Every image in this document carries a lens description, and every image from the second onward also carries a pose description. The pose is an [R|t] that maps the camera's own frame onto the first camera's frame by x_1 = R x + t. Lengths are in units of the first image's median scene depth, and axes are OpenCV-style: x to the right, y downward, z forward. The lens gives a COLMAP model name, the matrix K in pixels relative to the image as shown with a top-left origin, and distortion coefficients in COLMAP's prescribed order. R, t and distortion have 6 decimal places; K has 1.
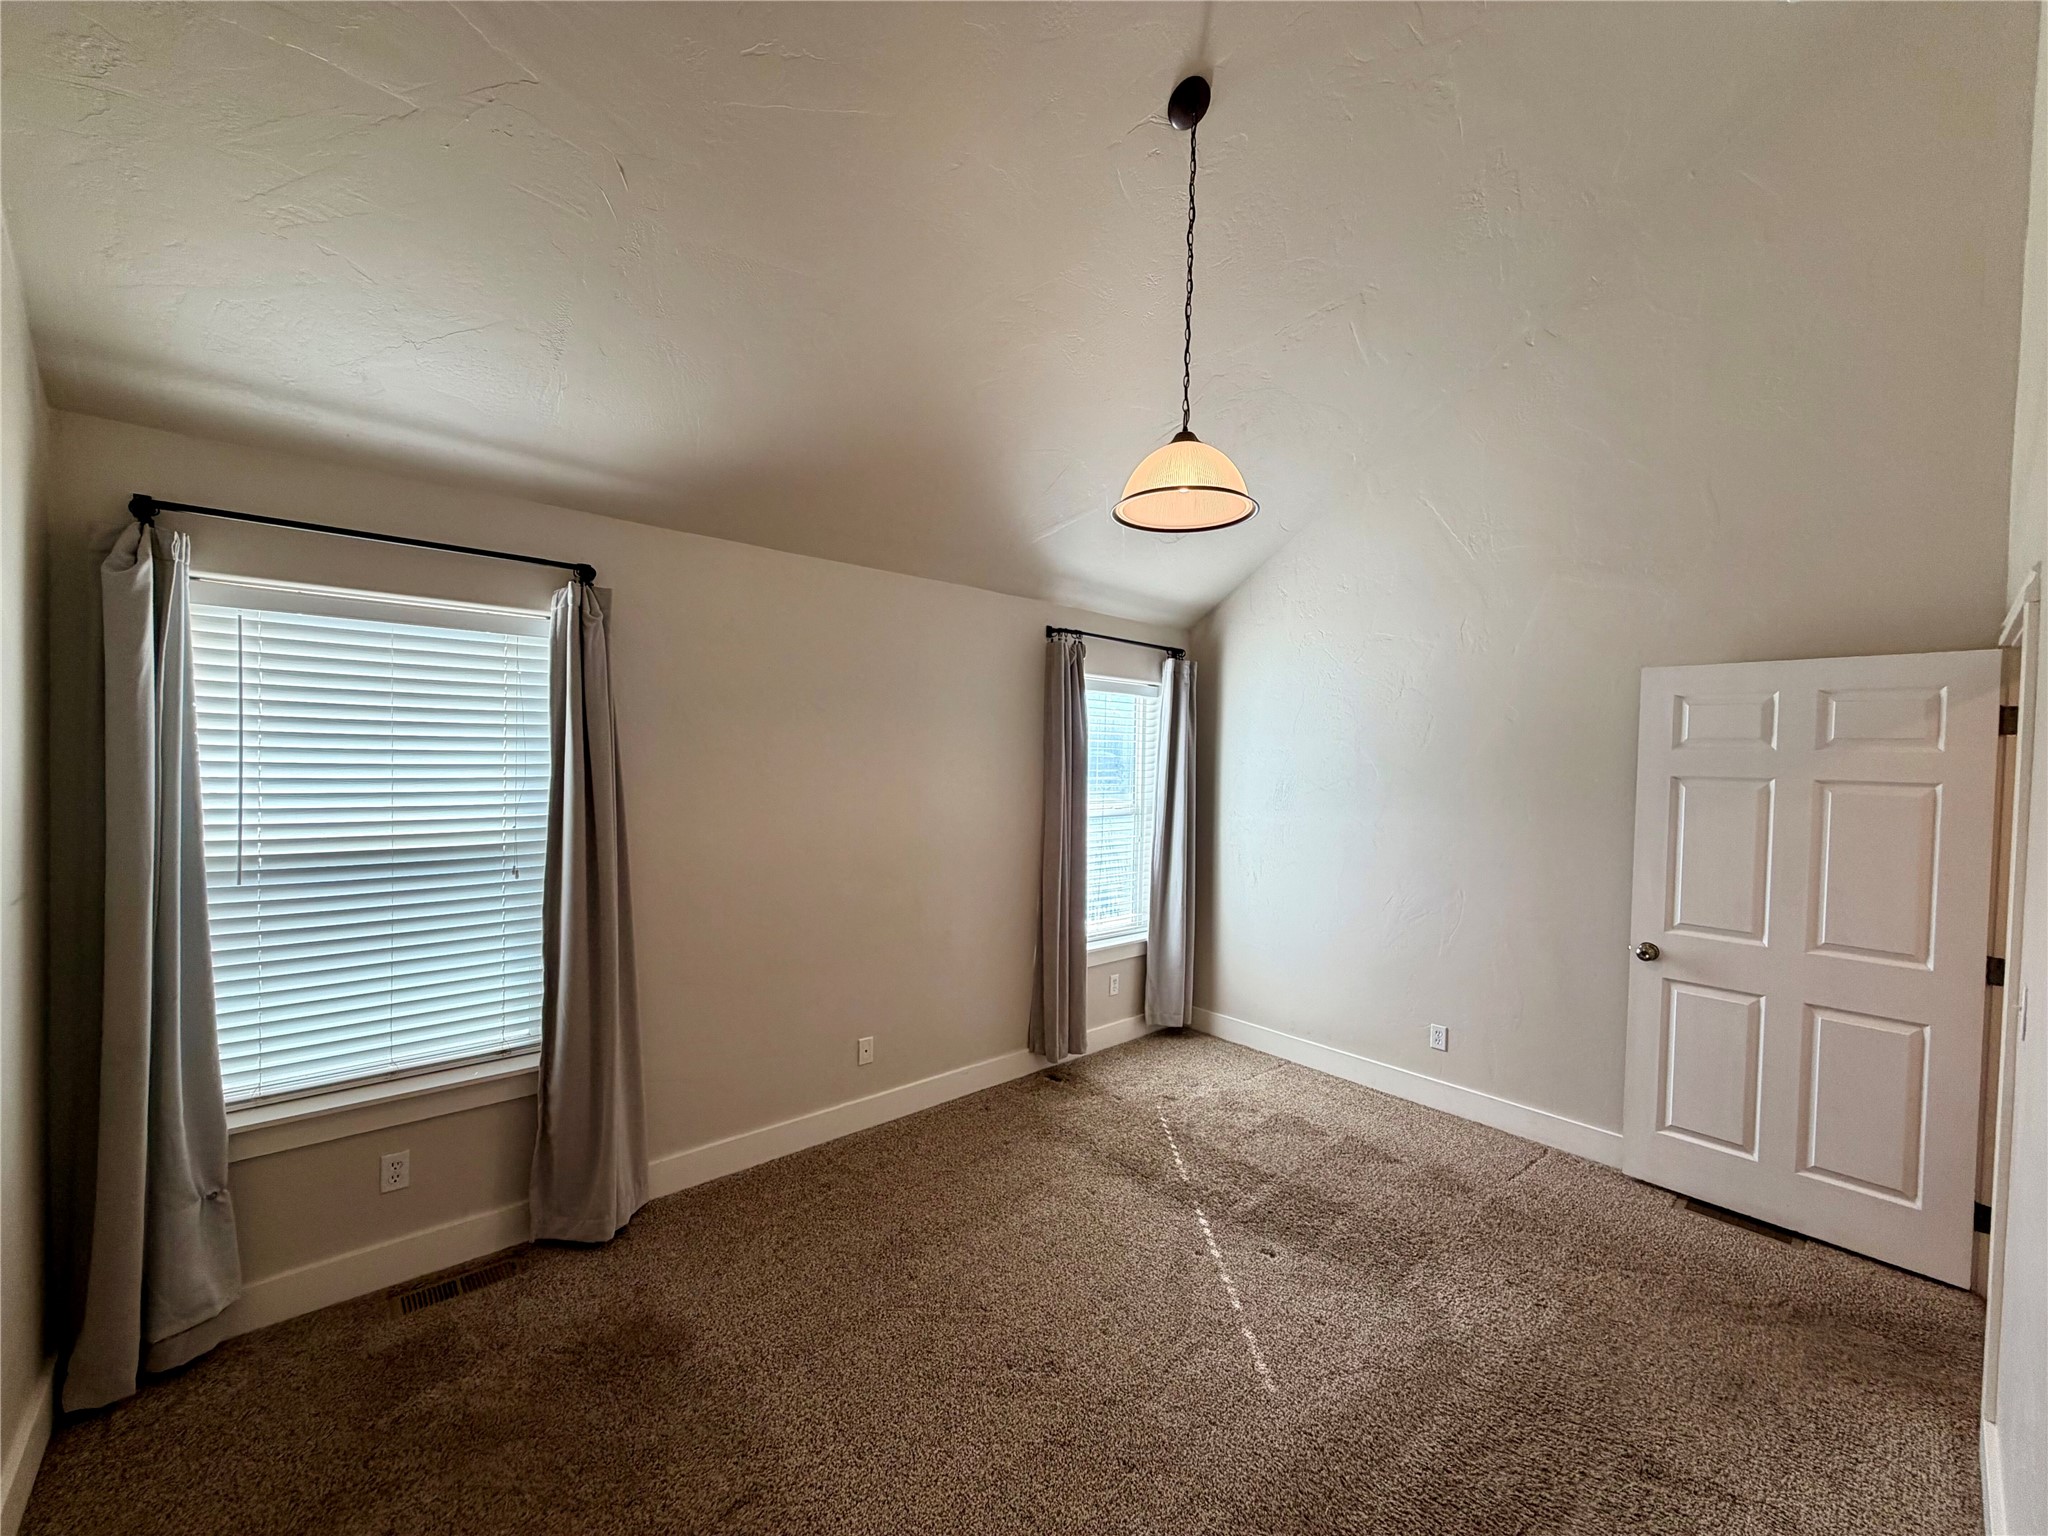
lens RADIAL K [[820.5, 0, 1018.6], [0, 820.5, 769.1], [0, 0, 1]] dist [0.000968, 0.000075]
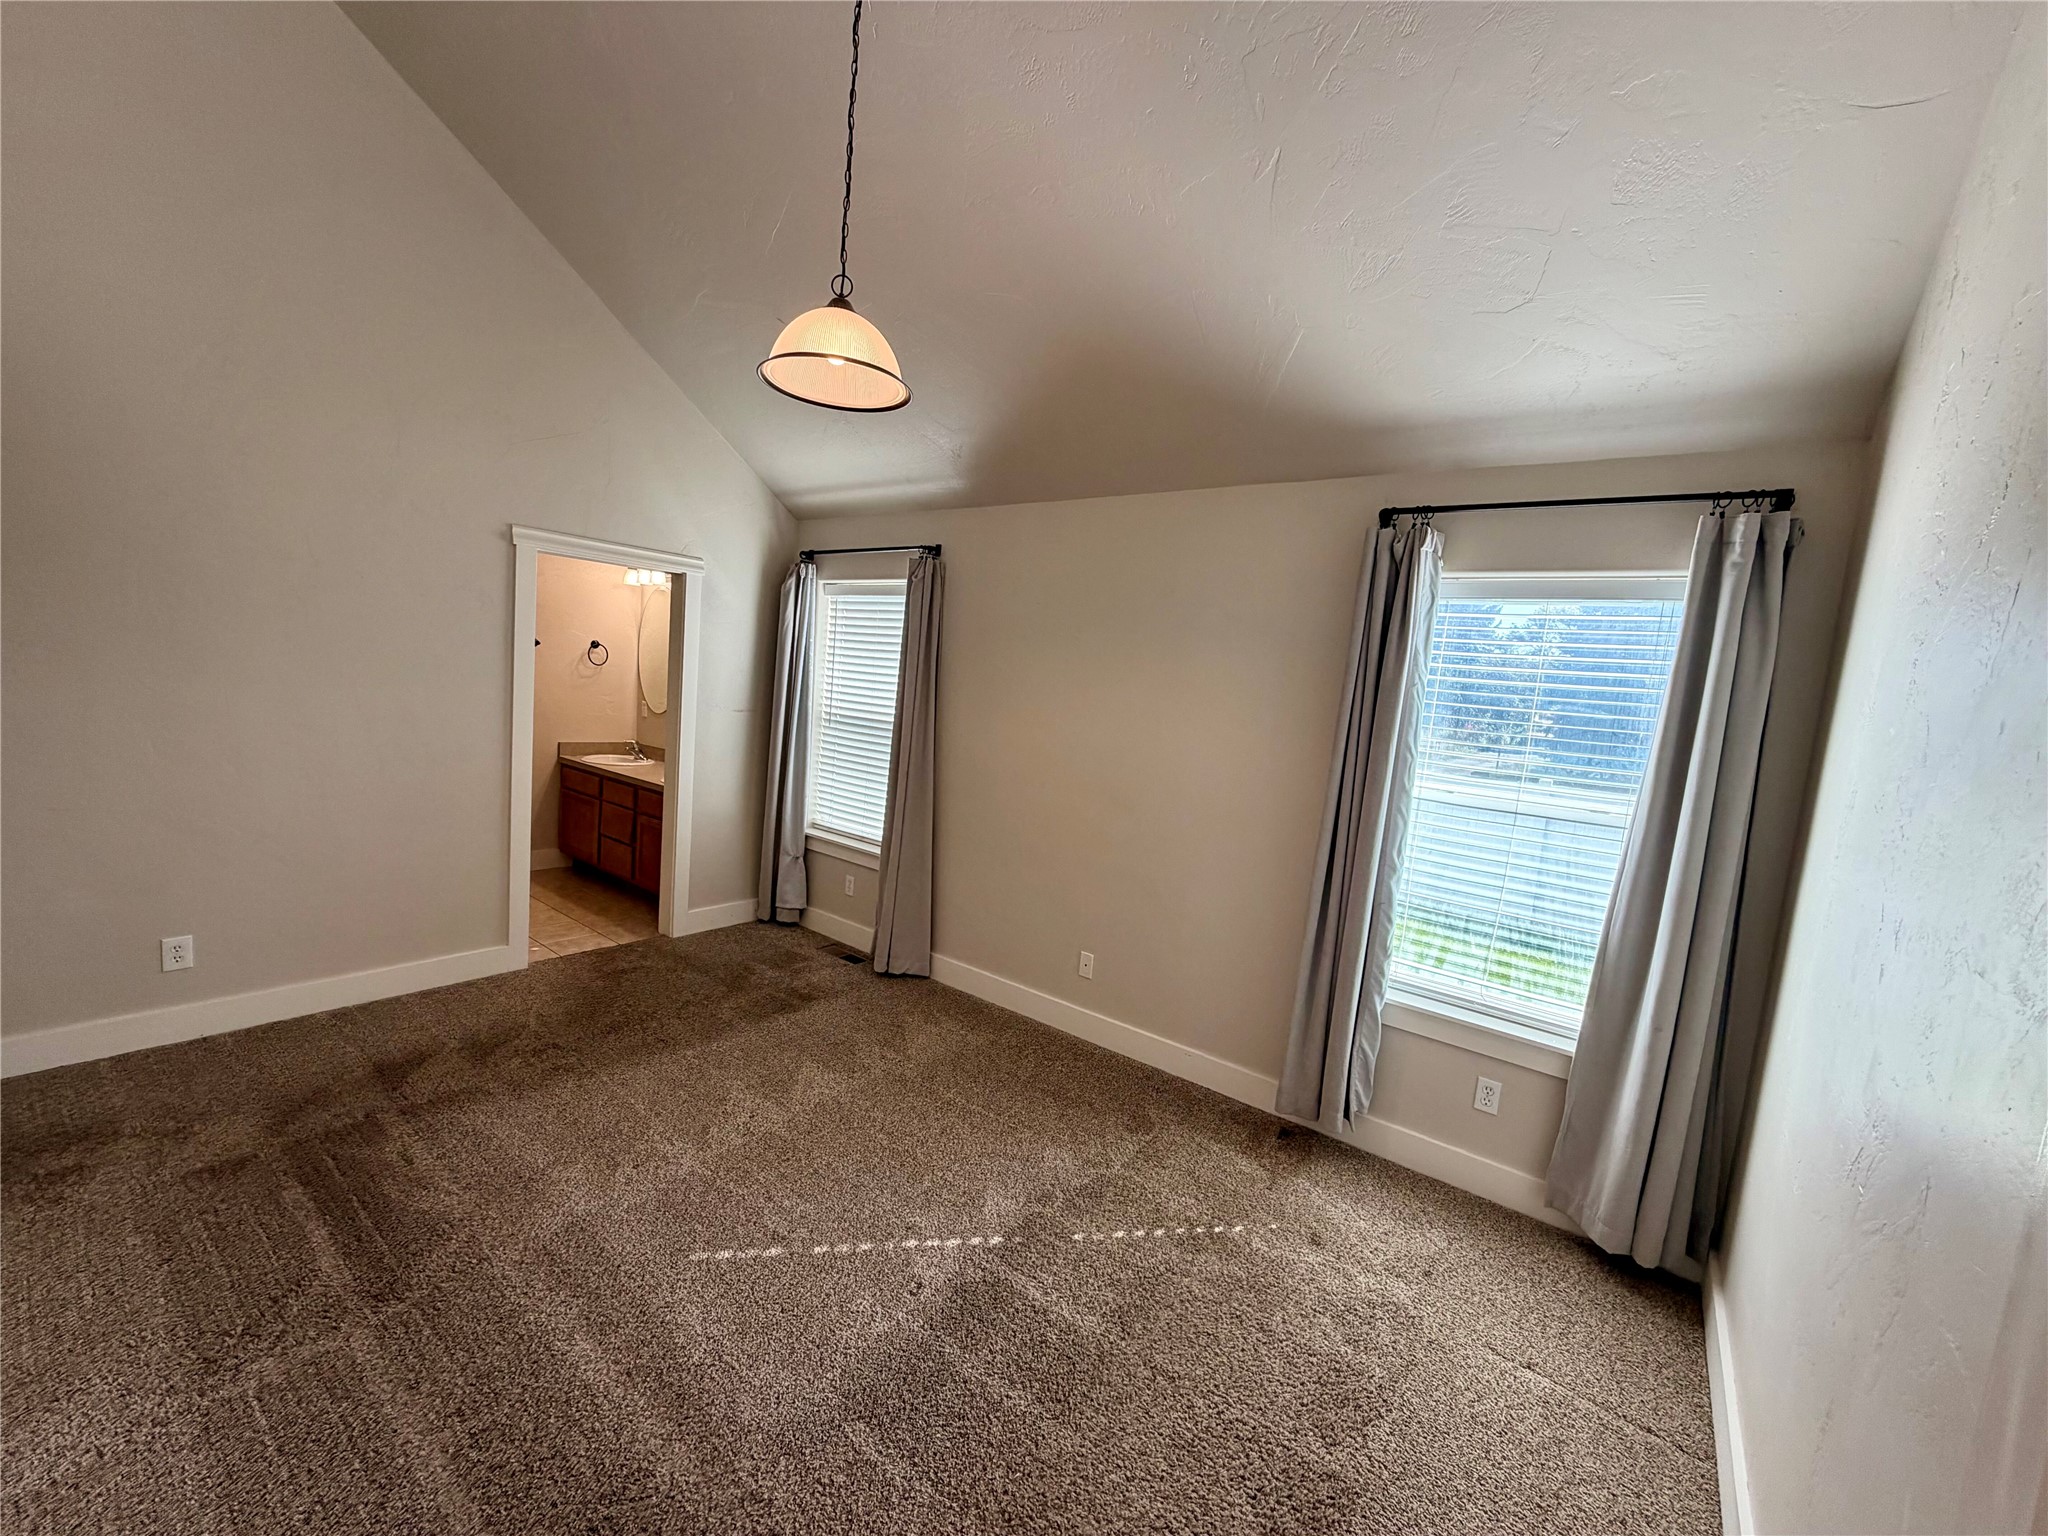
lens RADIAL K [[820.5, 0, 1018.6], [0, 820.5, 769.1], [0, 0, 1]] dist [0.000968, 0.000075]
pose [[0.180472, 0.112156, -0.977165, 0.796364], [-0.088893, 0.991272, 0.097357, 0.000050], [0.979555, 0.069293, 0.188867, 0.698700]]
